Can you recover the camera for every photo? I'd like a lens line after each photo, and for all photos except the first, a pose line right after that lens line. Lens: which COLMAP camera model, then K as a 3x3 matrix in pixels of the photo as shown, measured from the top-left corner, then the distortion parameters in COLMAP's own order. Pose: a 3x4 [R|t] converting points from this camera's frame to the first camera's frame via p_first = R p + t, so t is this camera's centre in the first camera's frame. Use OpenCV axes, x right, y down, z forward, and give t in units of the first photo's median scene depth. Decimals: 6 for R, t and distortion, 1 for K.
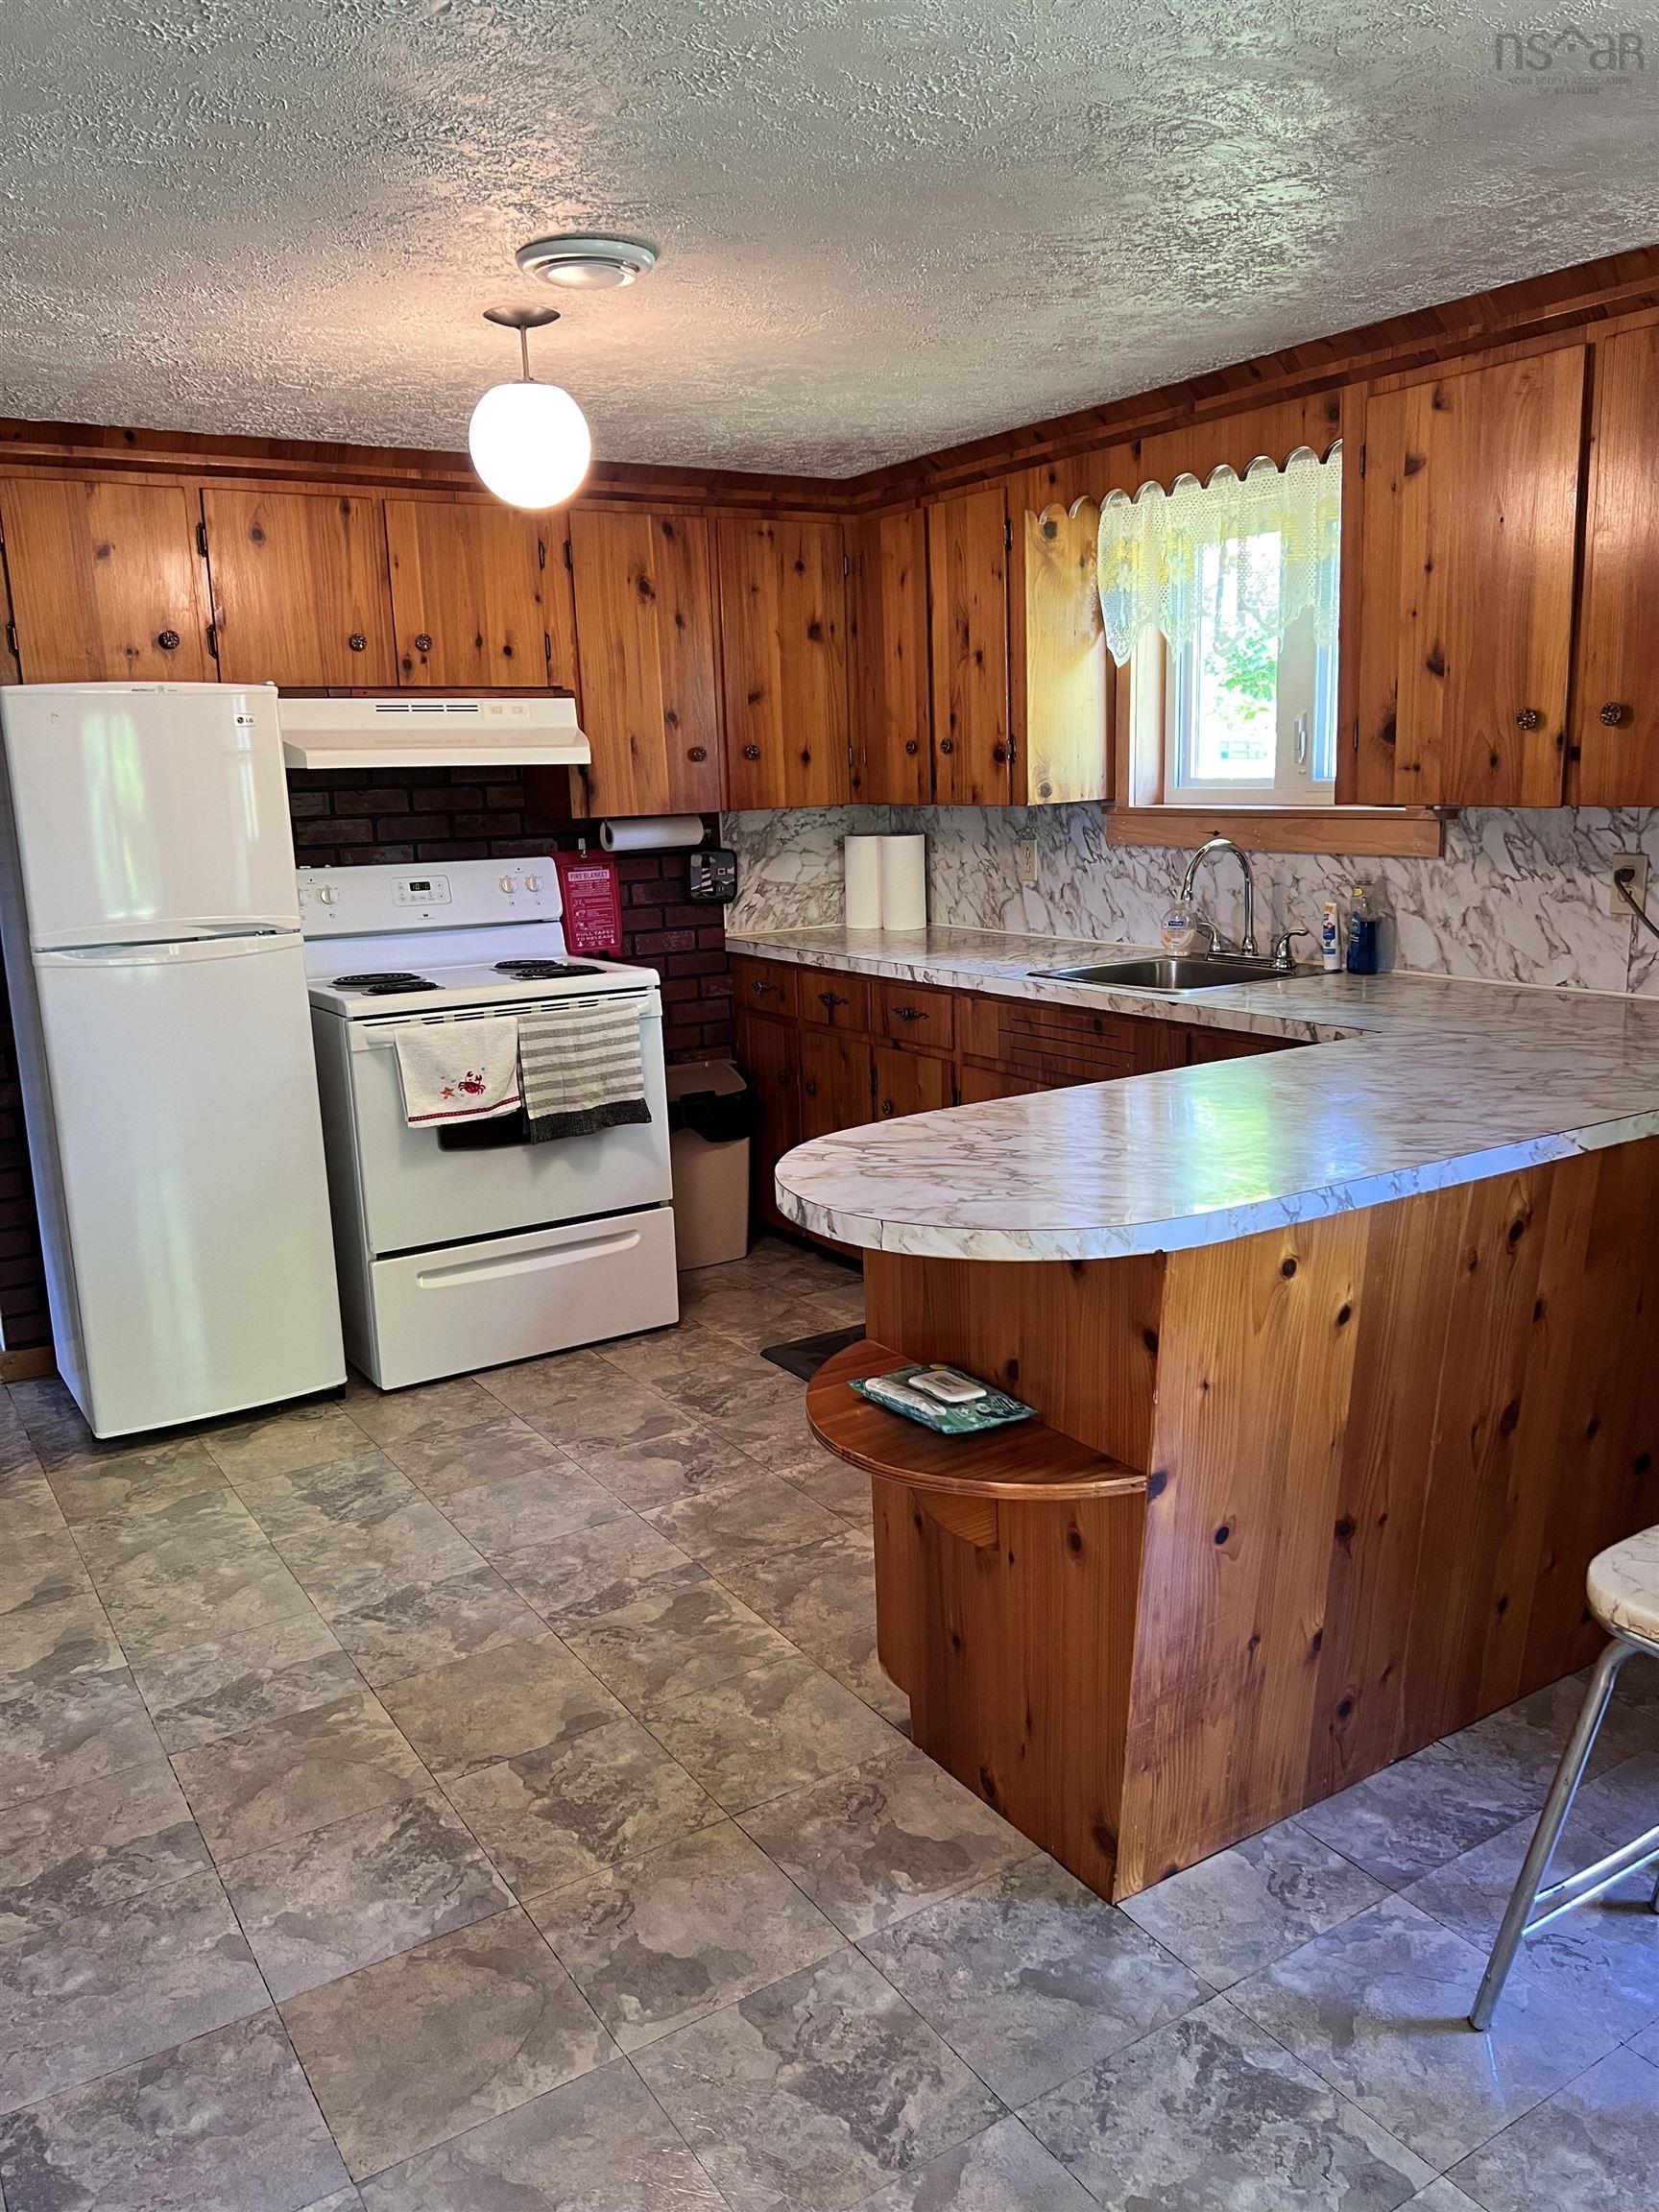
lens RADIAL K [[1711.7, 0, 829.5], [0, 1711.7, 1106.0], [0, 0, 1]] dist [0.057909, -0.080390]
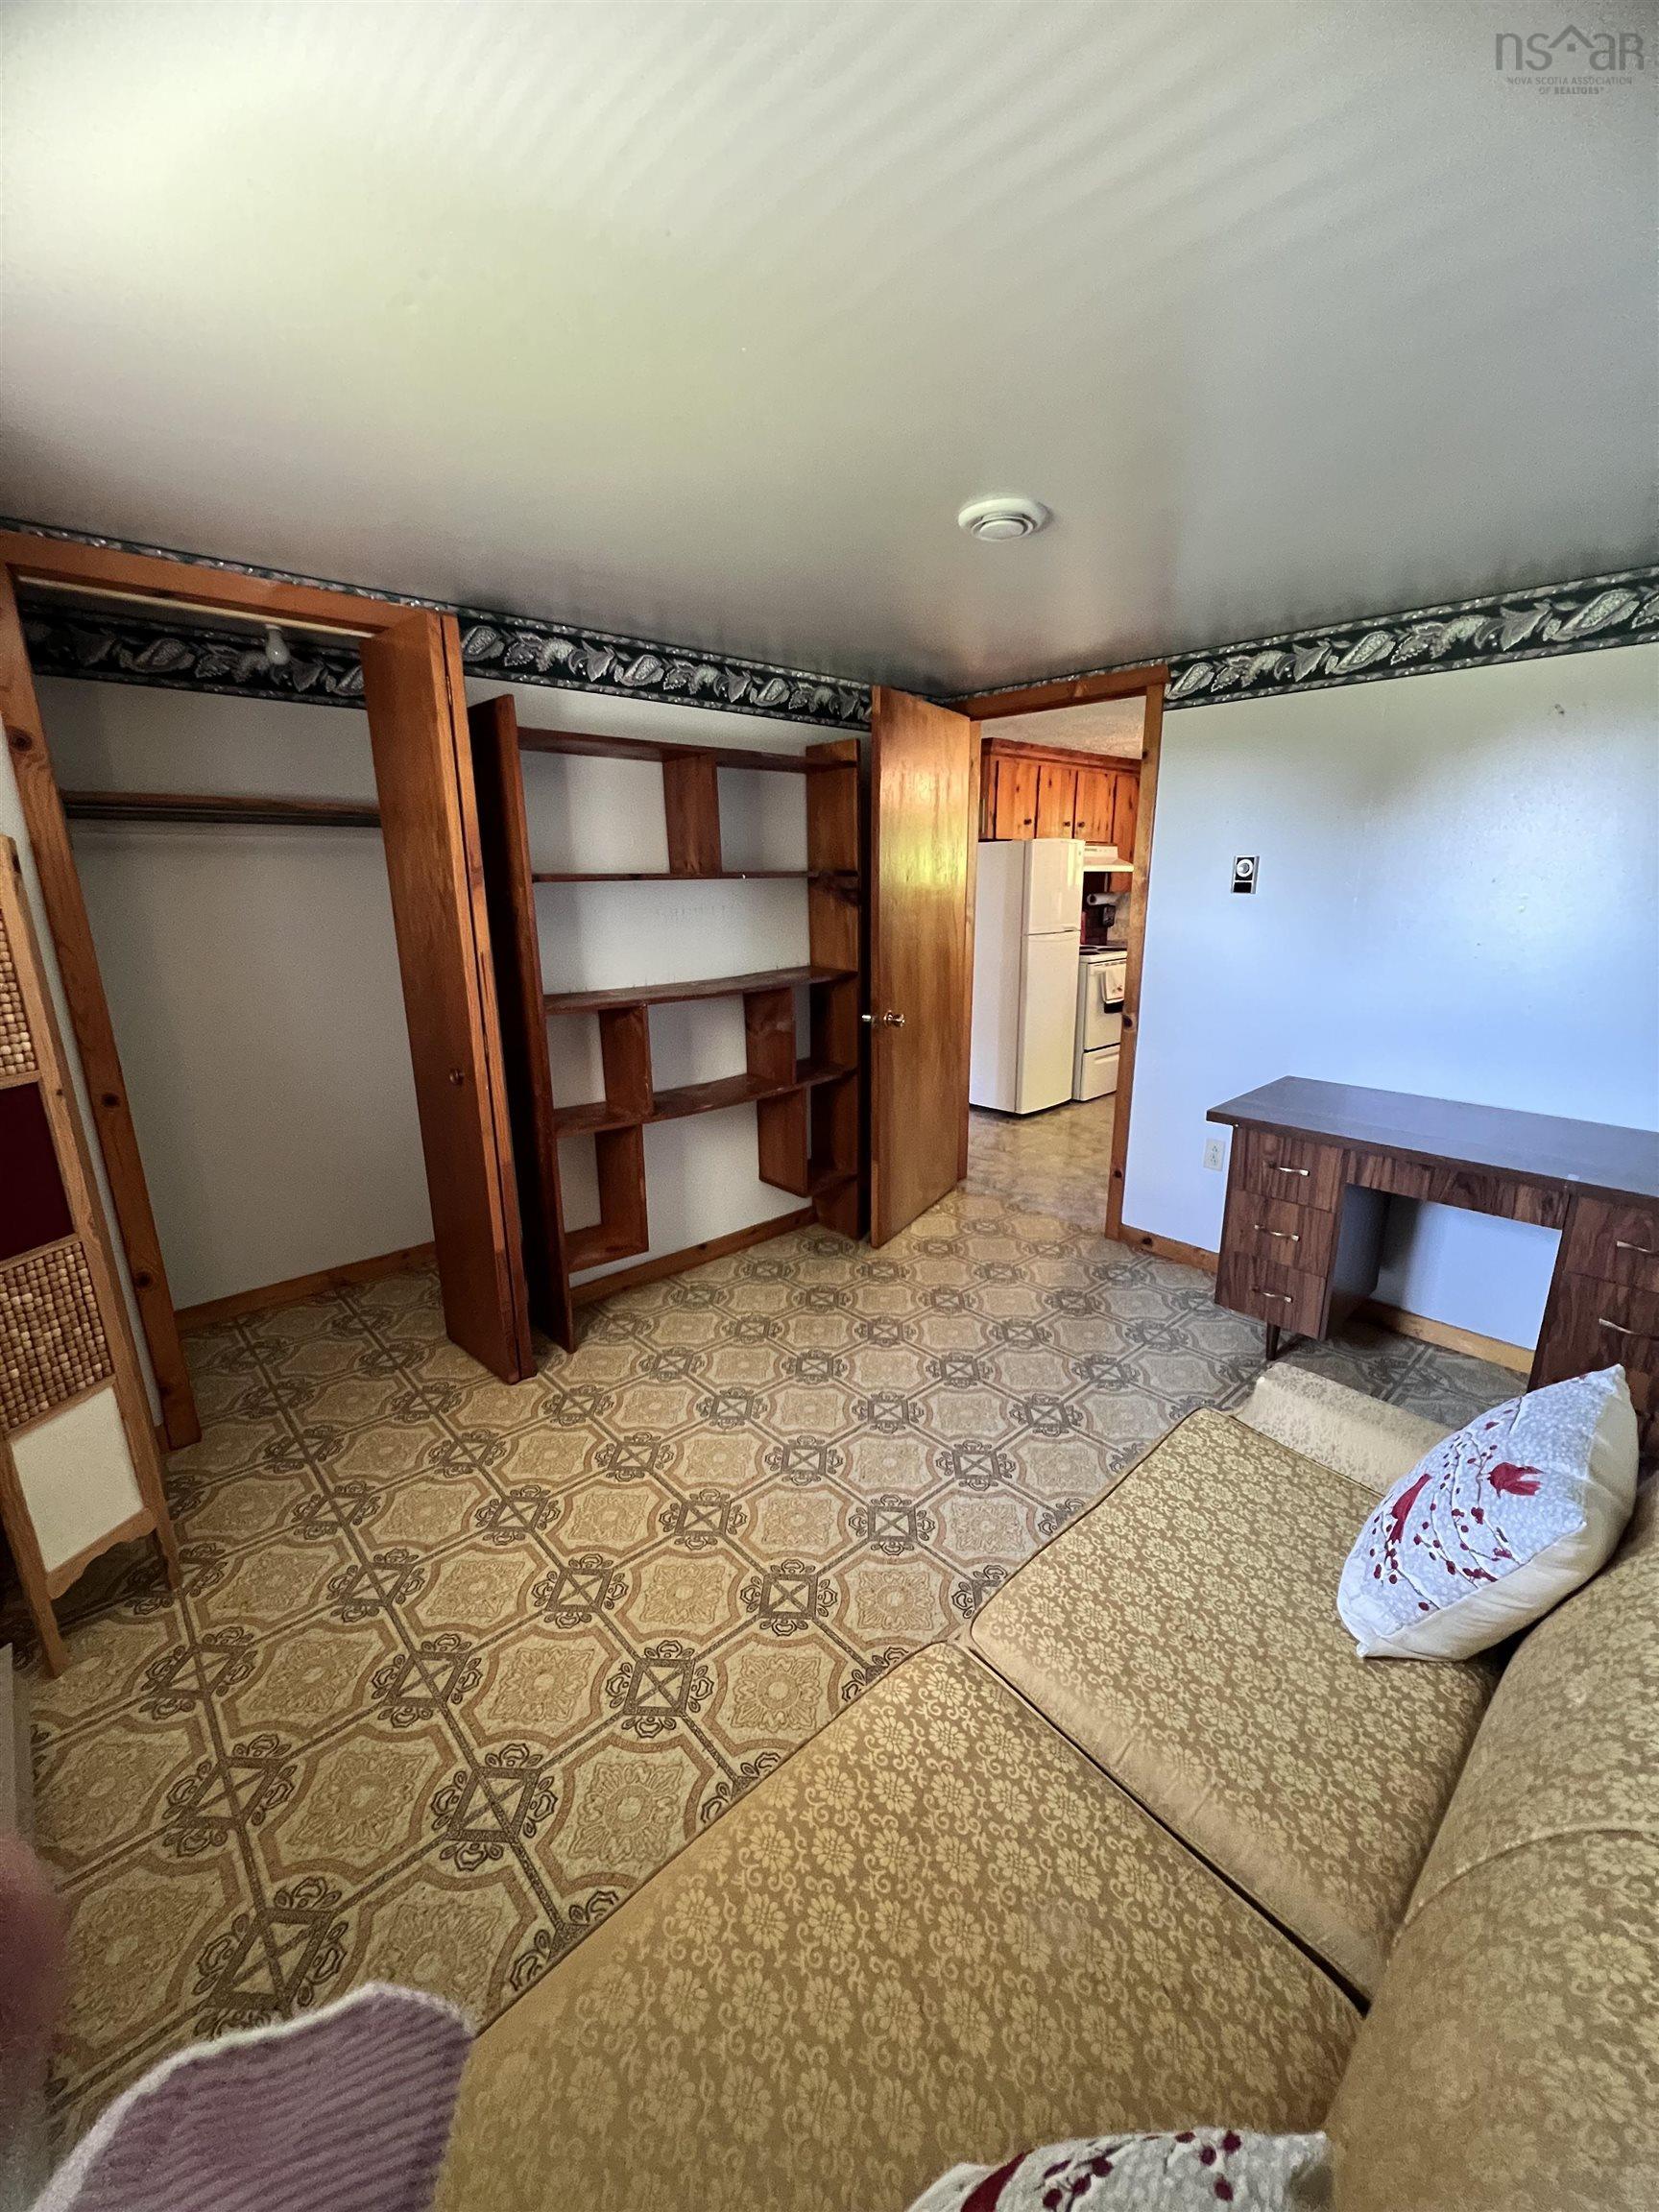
lens RADIAL K [[897.8, 0, 829.5], [0, 897.8, 1106.0], [0, 0, 1]] dist [-0.011148, 0.006210]
pose [[0.983382, -0.022198, 0.180185, -0.960216], [0.011849, 0.998228, 0.058305, 0.089676], [-0.181160, -0.055201, 0.981903, -0.350602]]
